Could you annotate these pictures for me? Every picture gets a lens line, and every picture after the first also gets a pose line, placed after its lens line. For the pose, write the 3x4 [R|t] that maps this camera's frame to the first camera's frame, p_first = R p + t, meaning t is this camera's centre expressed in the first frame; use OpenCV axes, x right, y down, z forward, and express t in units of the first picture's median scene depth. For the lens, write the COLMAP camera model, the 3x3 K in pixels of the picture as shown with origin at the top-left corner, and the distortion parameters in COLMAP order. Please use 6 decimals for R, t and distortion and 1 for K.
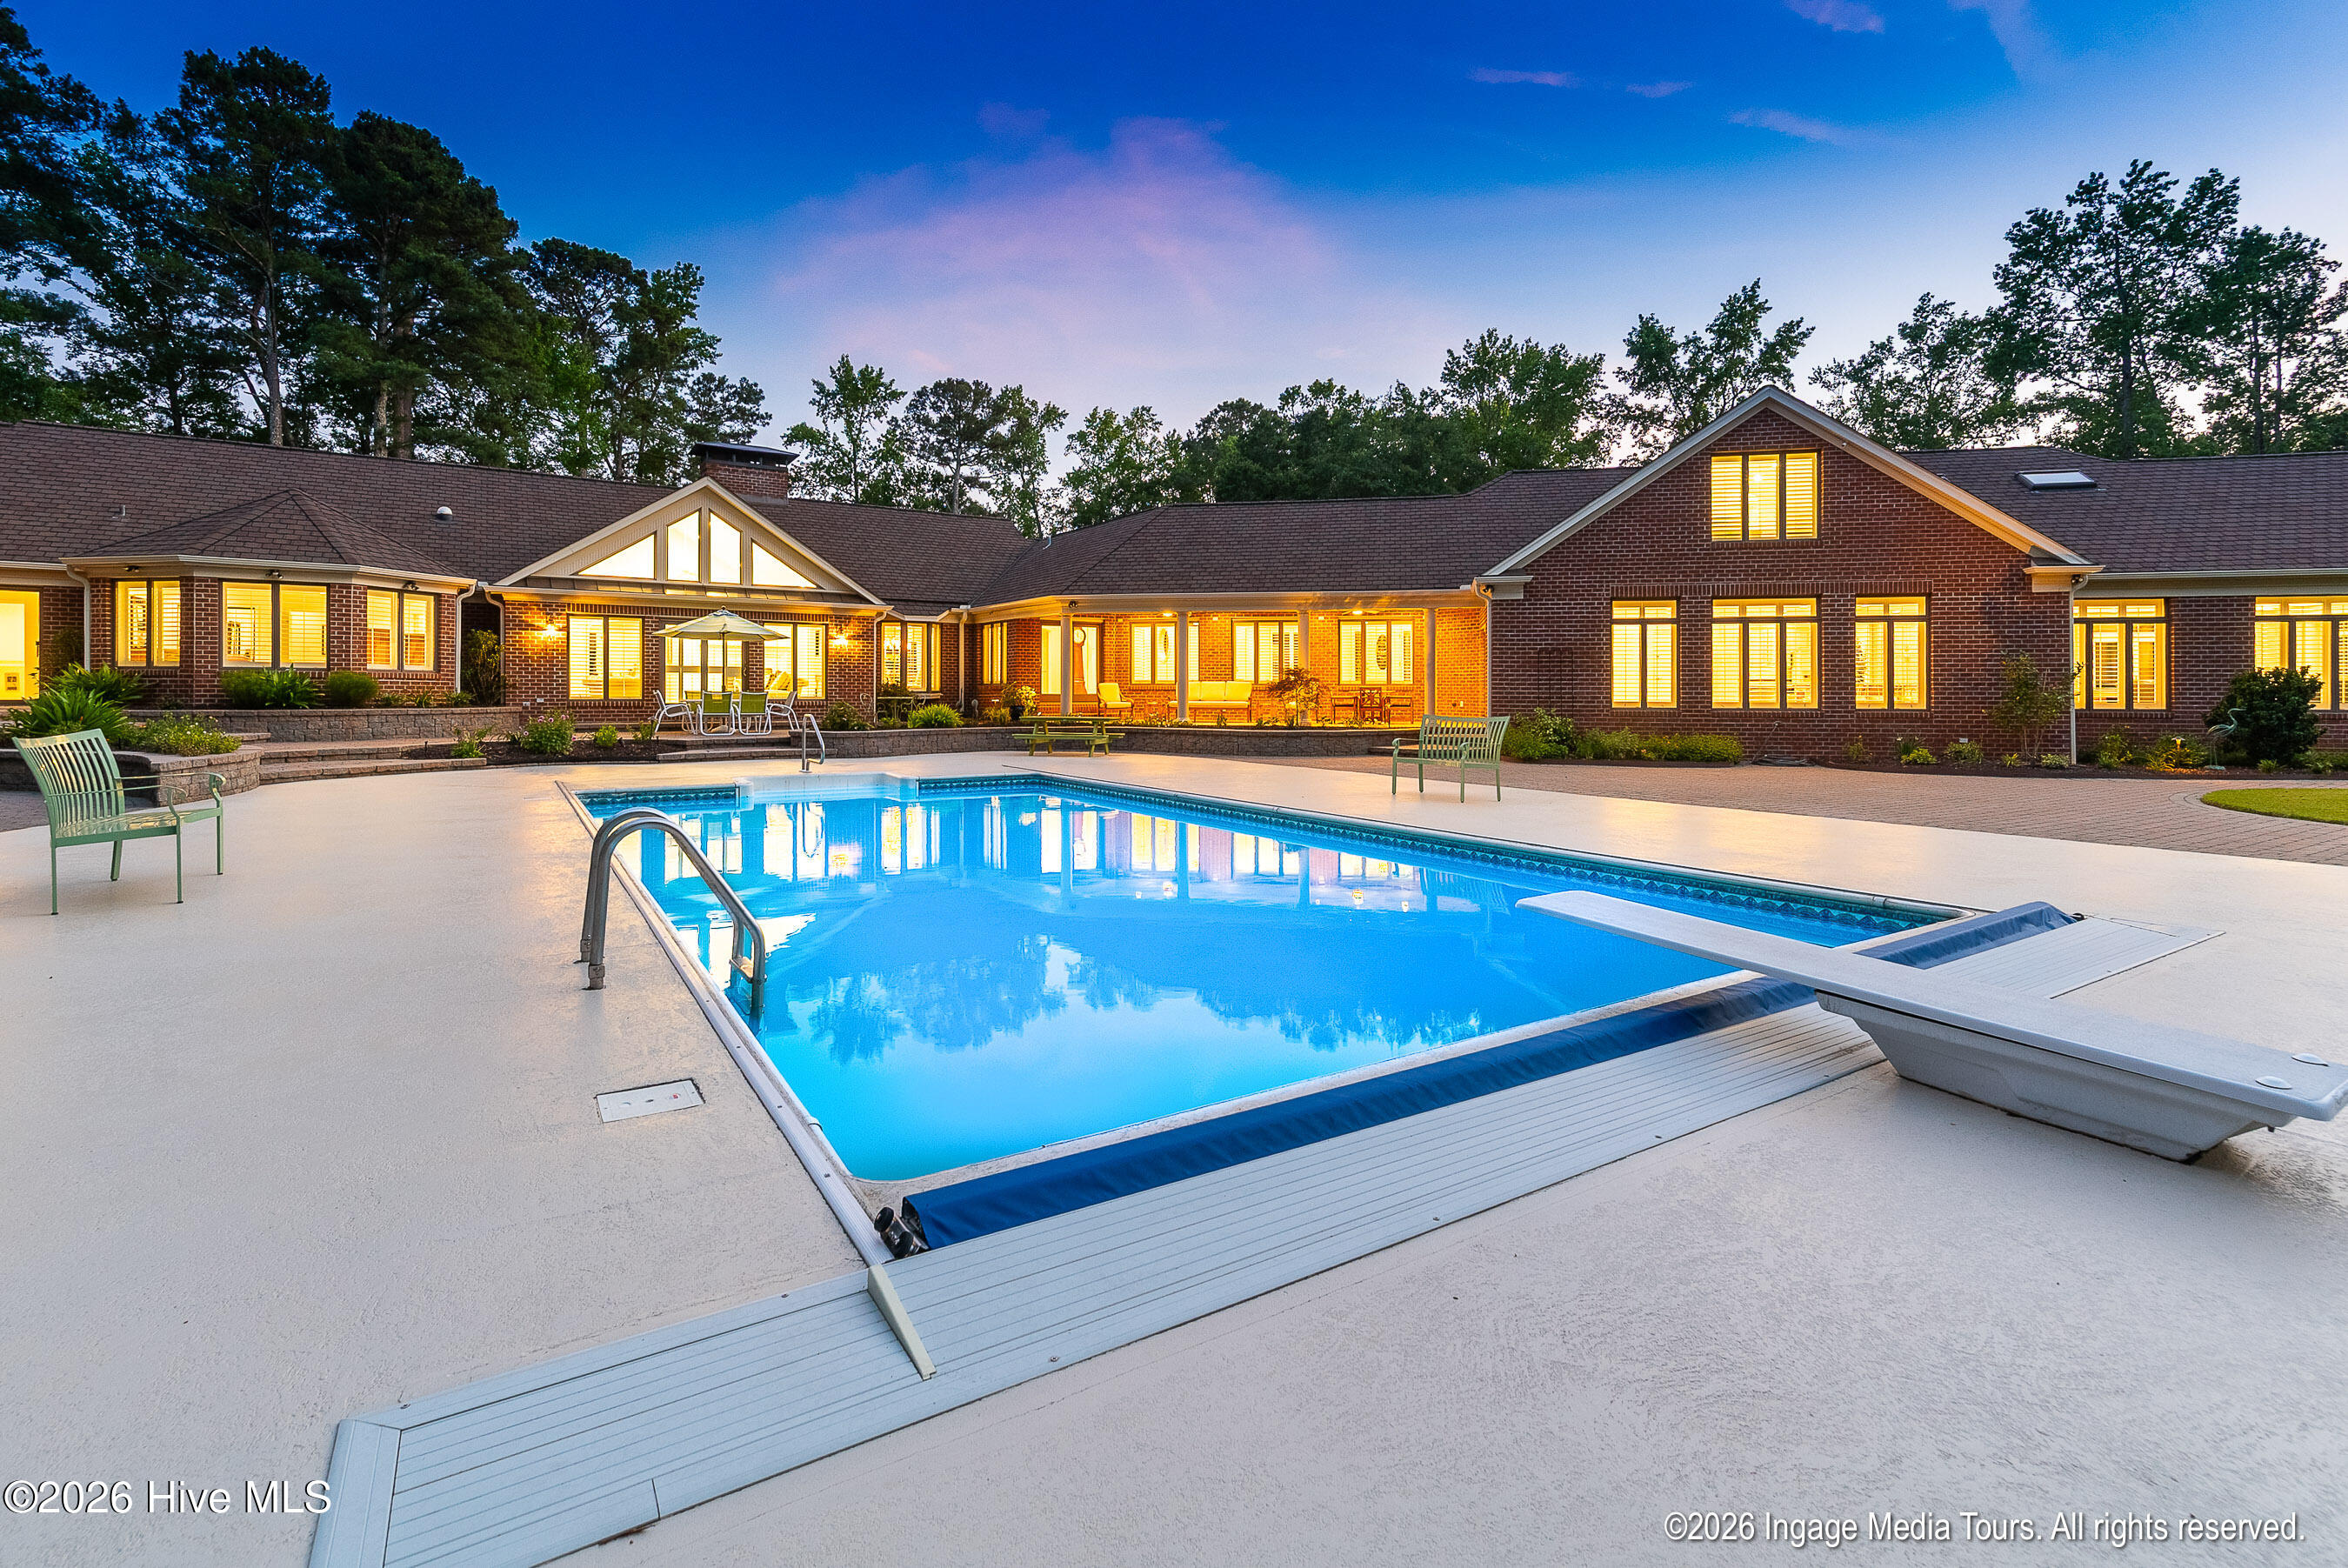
lens RADIAL K [[1073.8, 0, 1198.9], [0, 1073.8, 691.5], [0, 0, 1]] dist [0.006859, -0.000047]
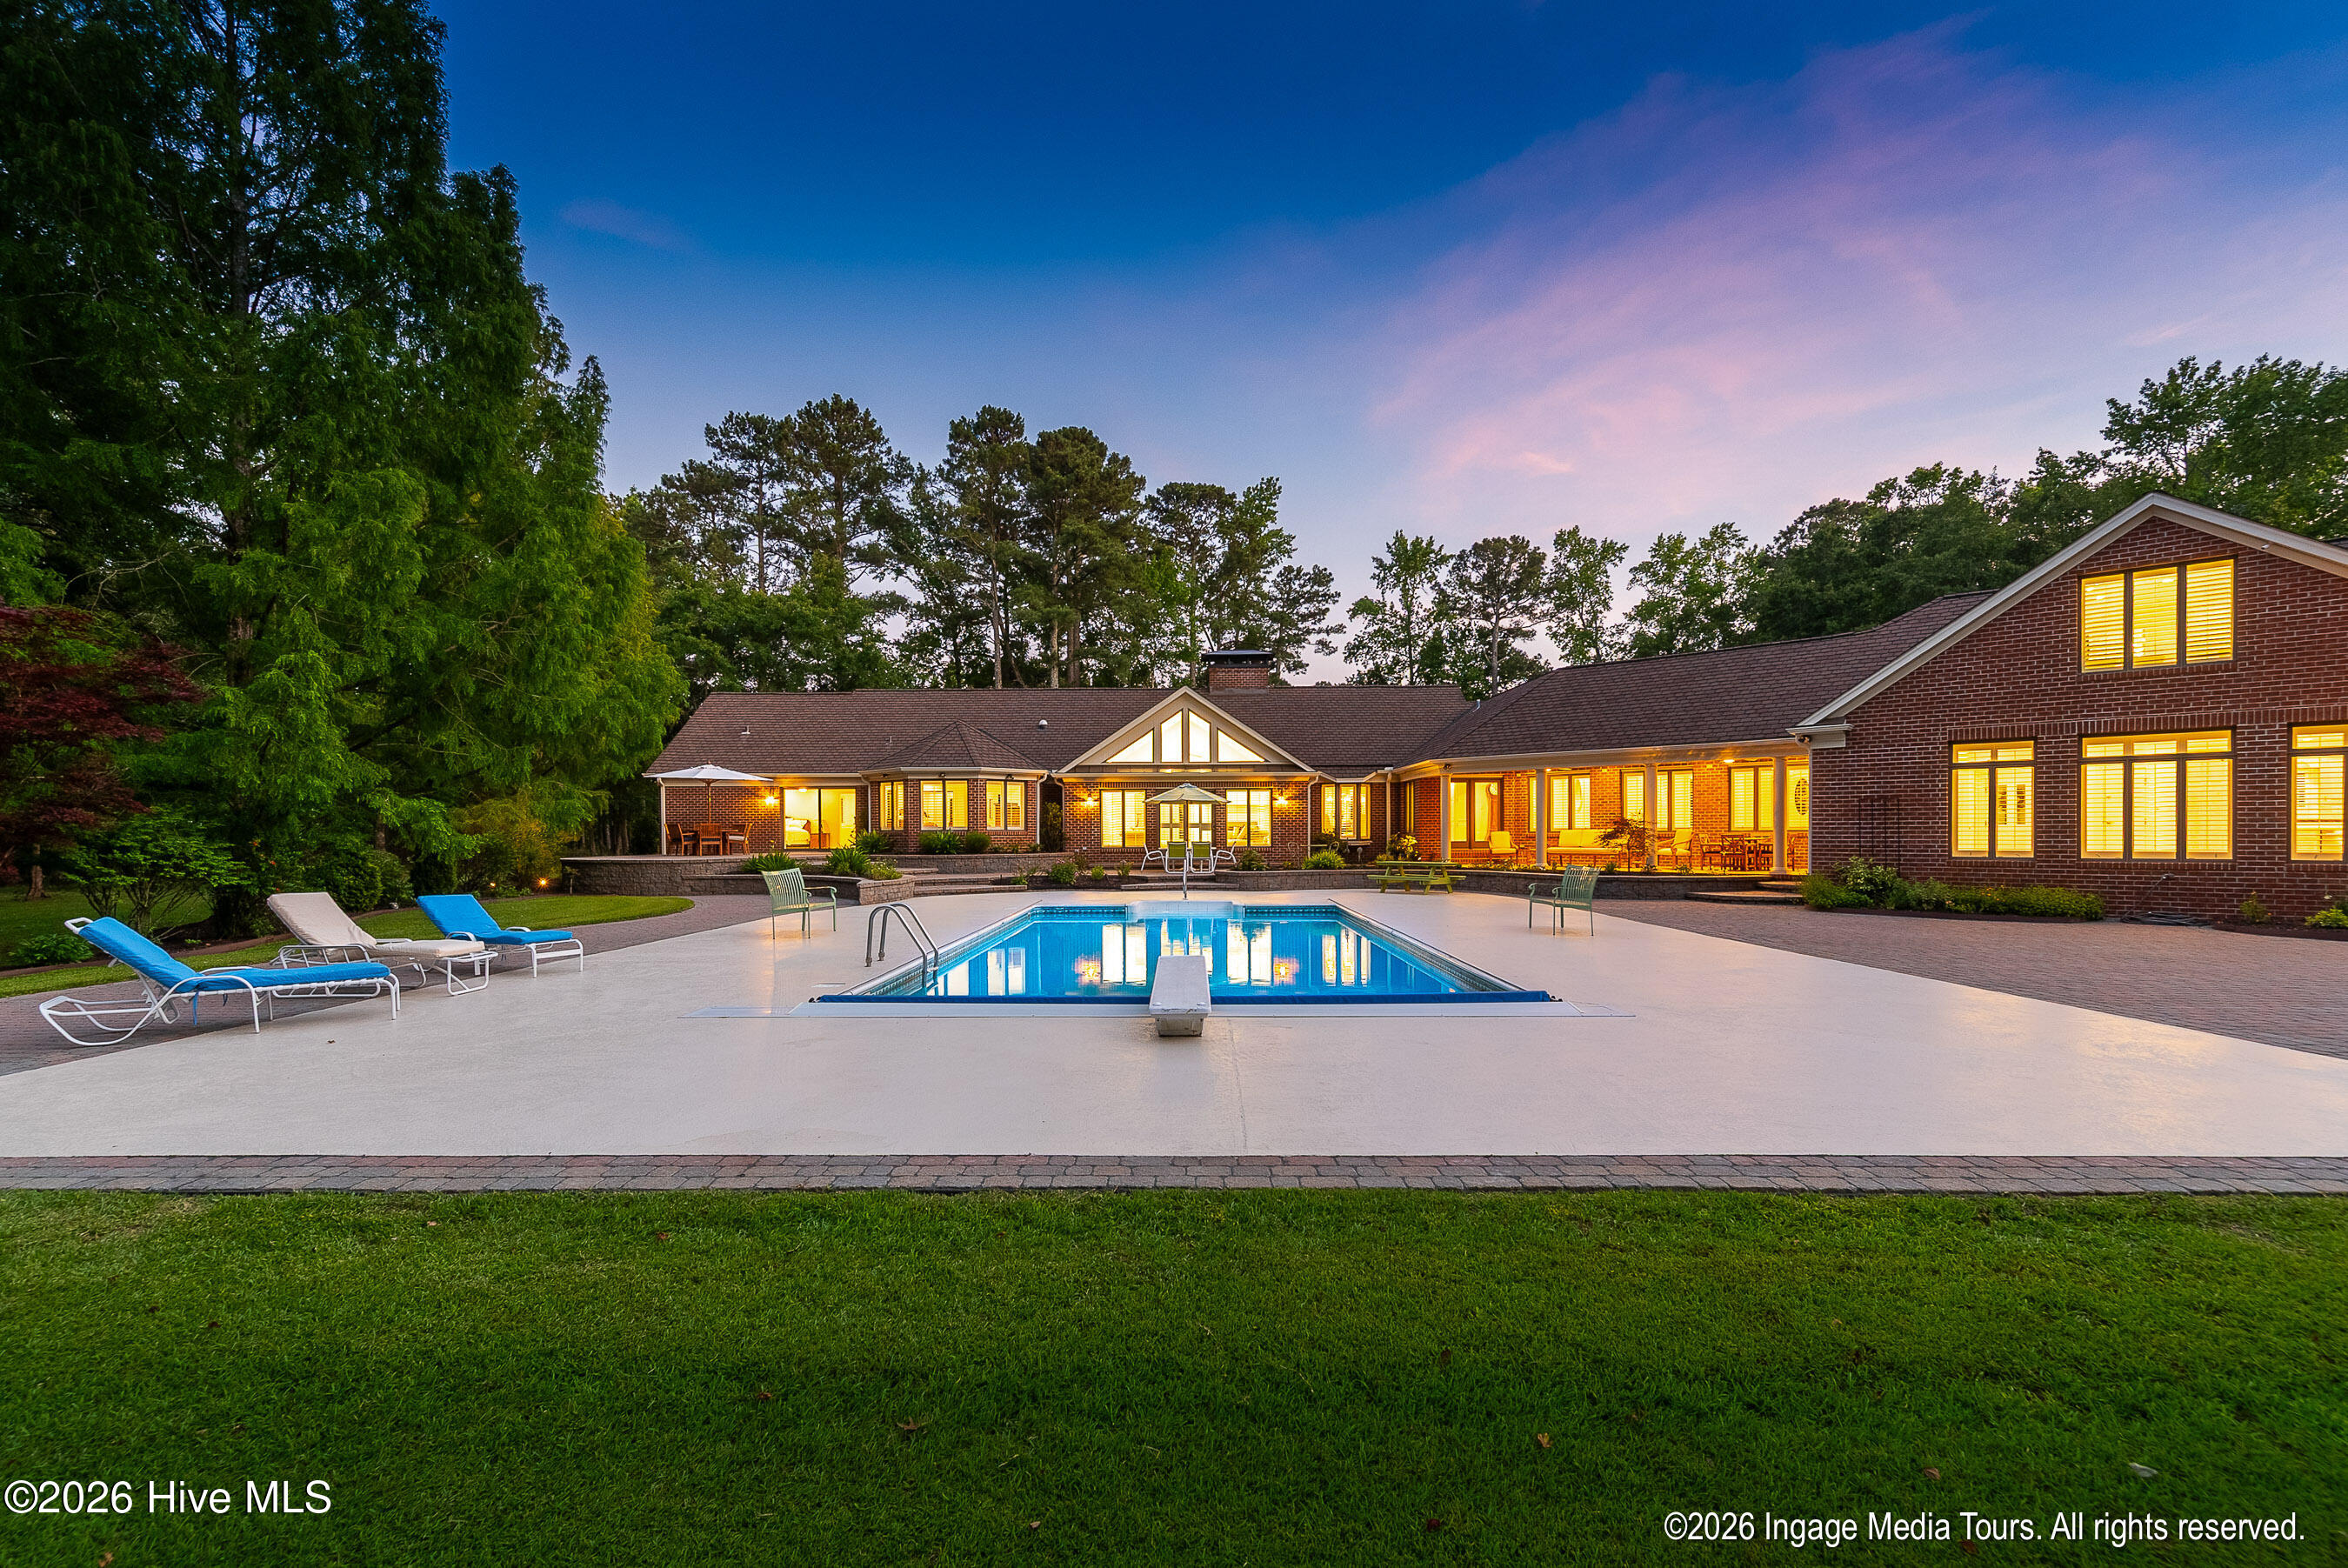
lens RADIAL K [[1073.8, 0, 1169.7], [0, 1073.8, 841.7], [0, 0, 1]] dist [0.006859, -0.000047]
pose [[0.826559, -0.003071, -0.562842, 0.282167], [0.008793, 0.999934, 0.007456, -0.009514], [0.562782, -0.011112, 0.826531, -0.142665]]
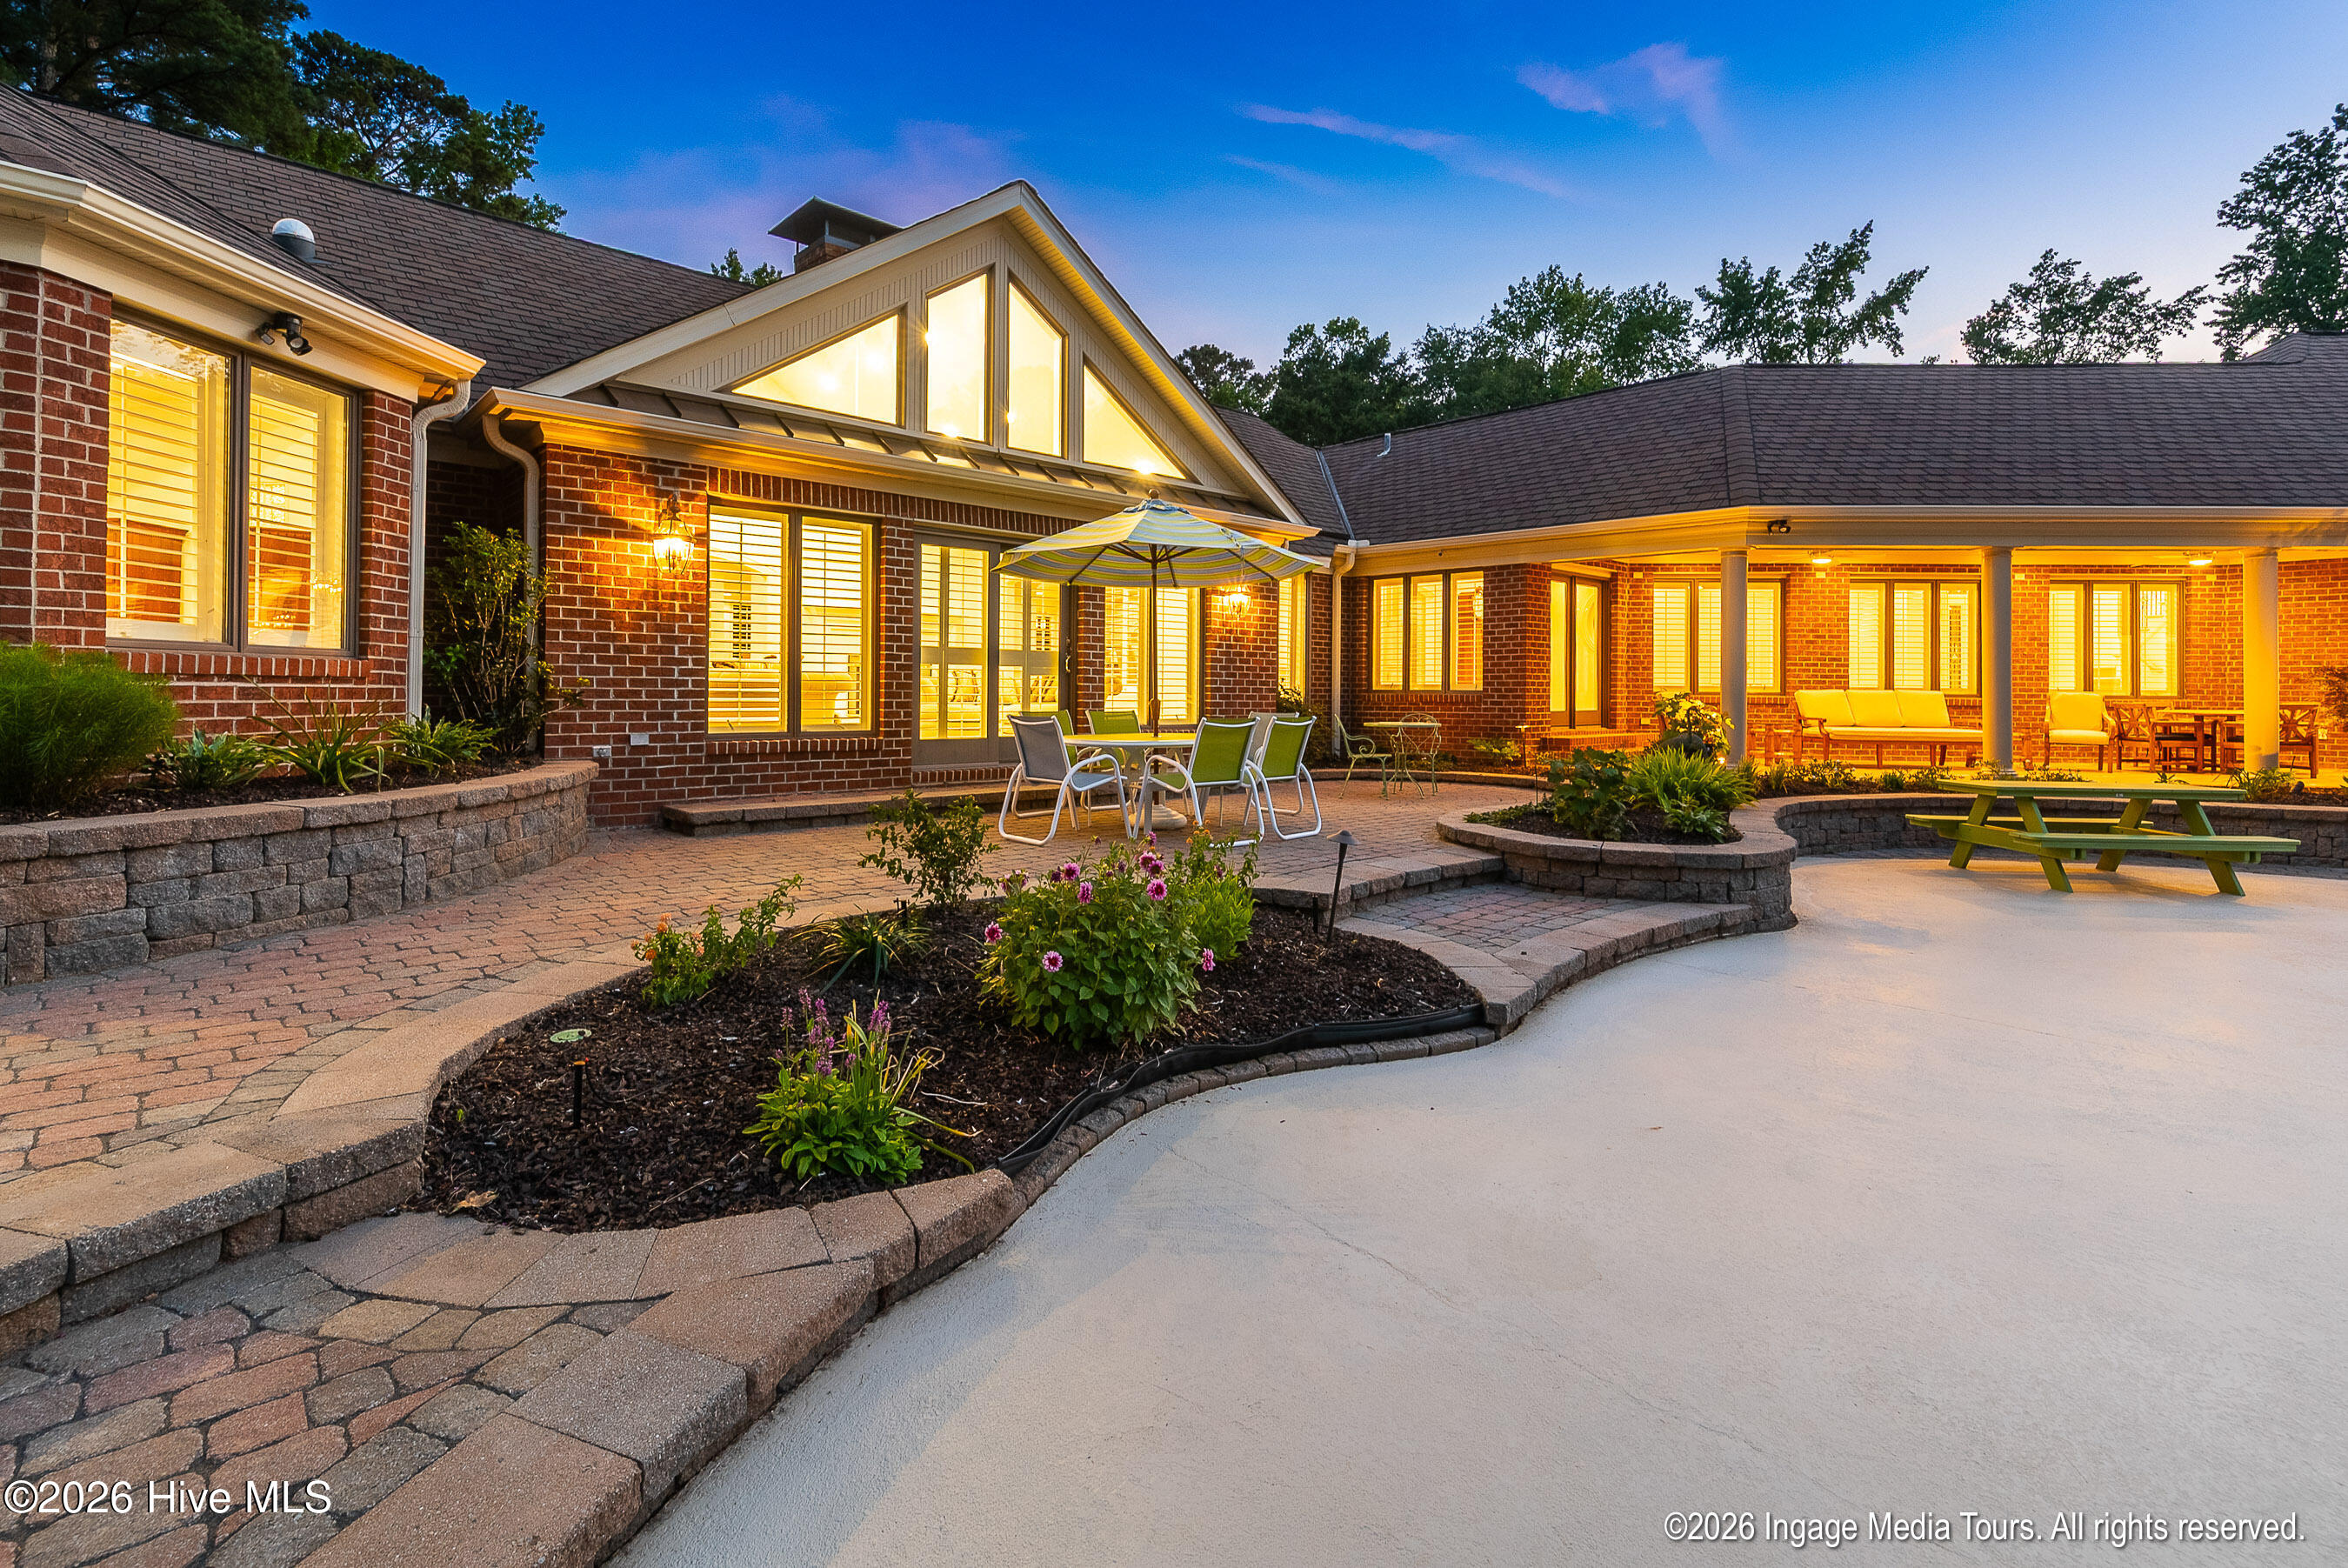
lens RADIAL K [[1073.8, 0, 1160.8], [0, 1073.8, 685.4], [0, 0, 1]] dist [0.006859, -0.000047]
pose [[0.986517, 0.007247, 0.163501, -0.439539], [-0.007383, 0.999973, 0.000224, -0.009488], [-0.163495, -0.001428, 0.986543, 0.549513]]
